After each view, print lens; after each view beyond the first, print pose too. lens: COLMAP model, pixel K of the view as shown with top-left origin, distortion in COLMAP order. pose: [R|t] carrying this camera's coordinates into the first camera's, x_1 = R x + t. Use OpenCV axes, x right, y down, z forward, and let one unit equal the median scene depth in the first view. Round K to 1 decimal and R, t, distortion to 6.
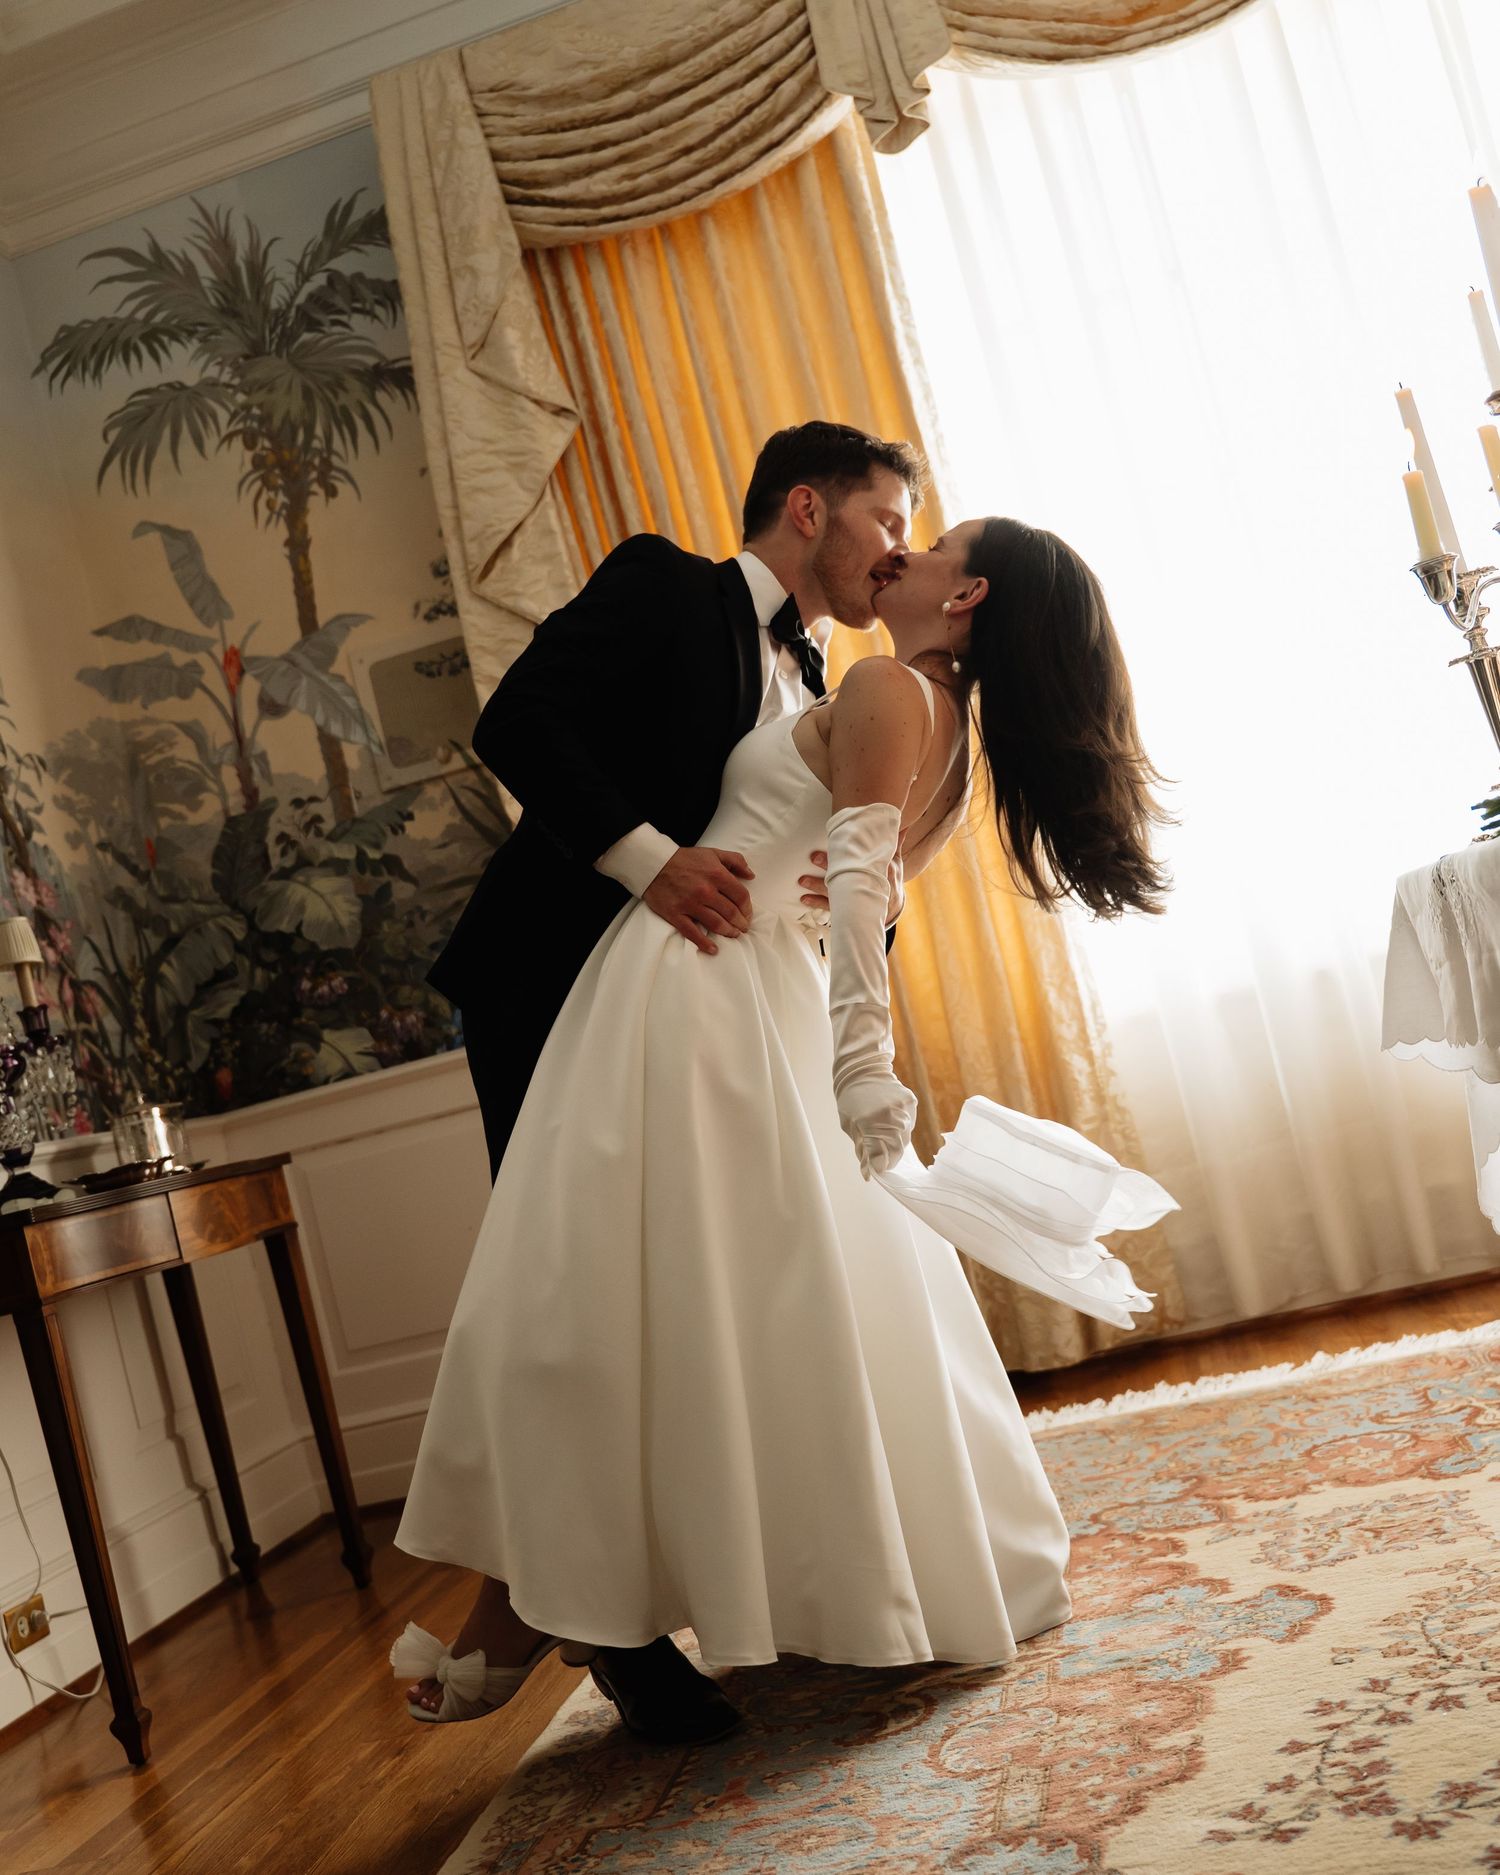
lens RADIAL K [[2042.3, 0, 661.6], [0, 2042.3, 1014.3], [0, 0, 1]] dist [-0.001408, 0.000000]
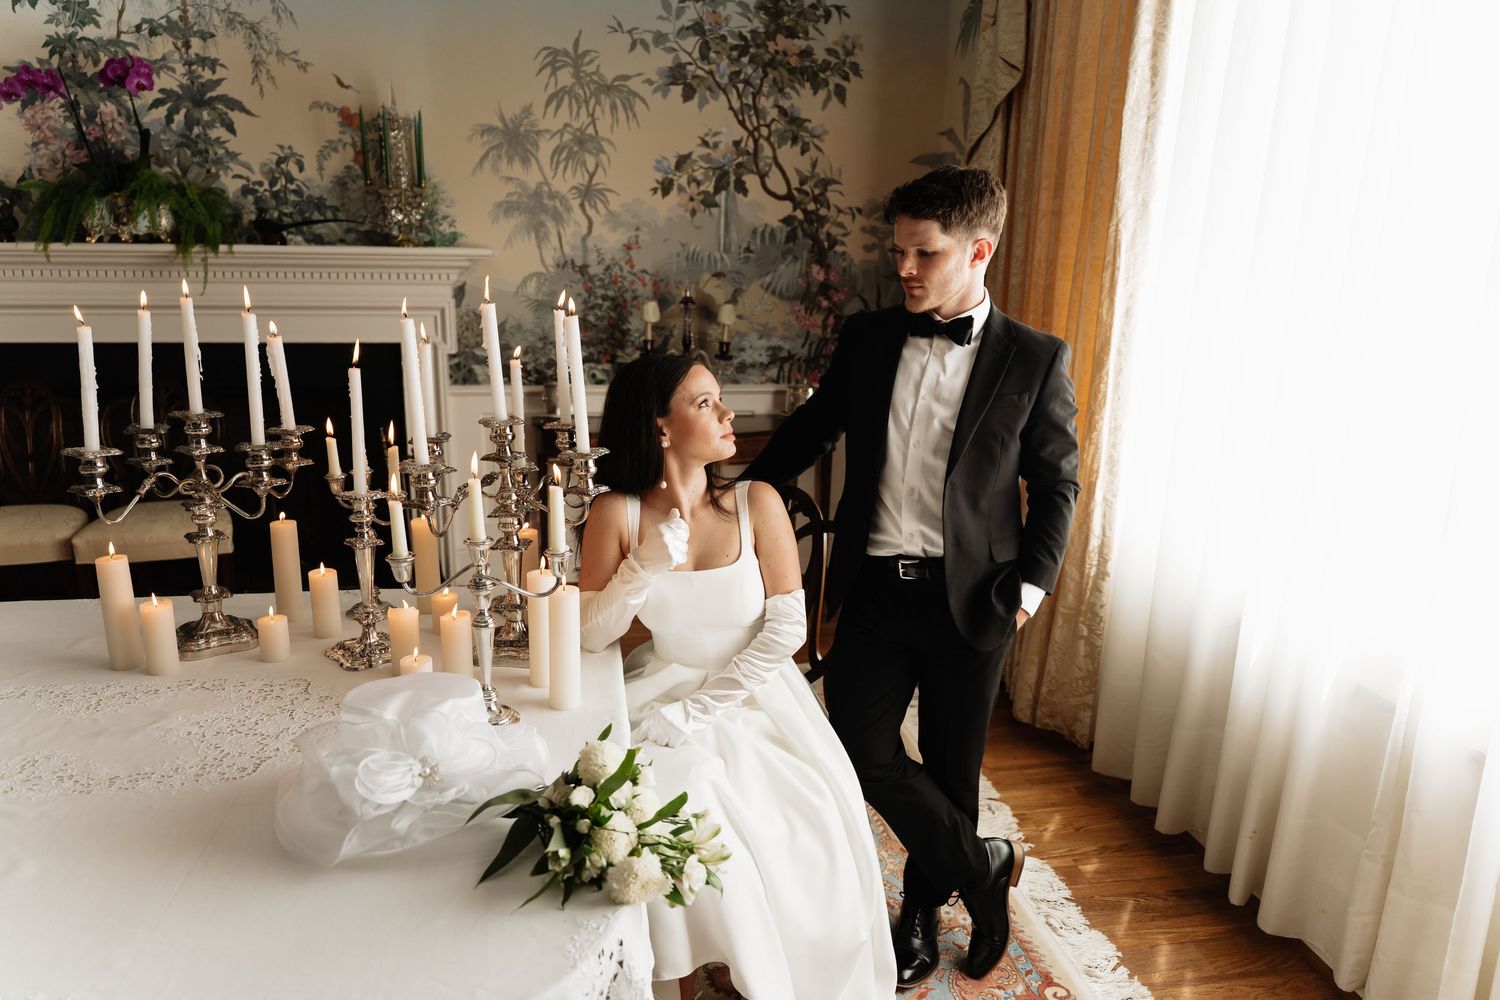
lens RADIAL K [[1021.1, 0, 756.2], [0, 1021.1, 504.3], [0, 0, 1]] dist [-0.002912, -0.008742]
pose [[0.363757, 0.458062, -0.811085, 0.721165], [-0.069814, 0.881694, 0.466628, -0.367343], [0.928874, -0.113114, 0.352702, 0.508233]]
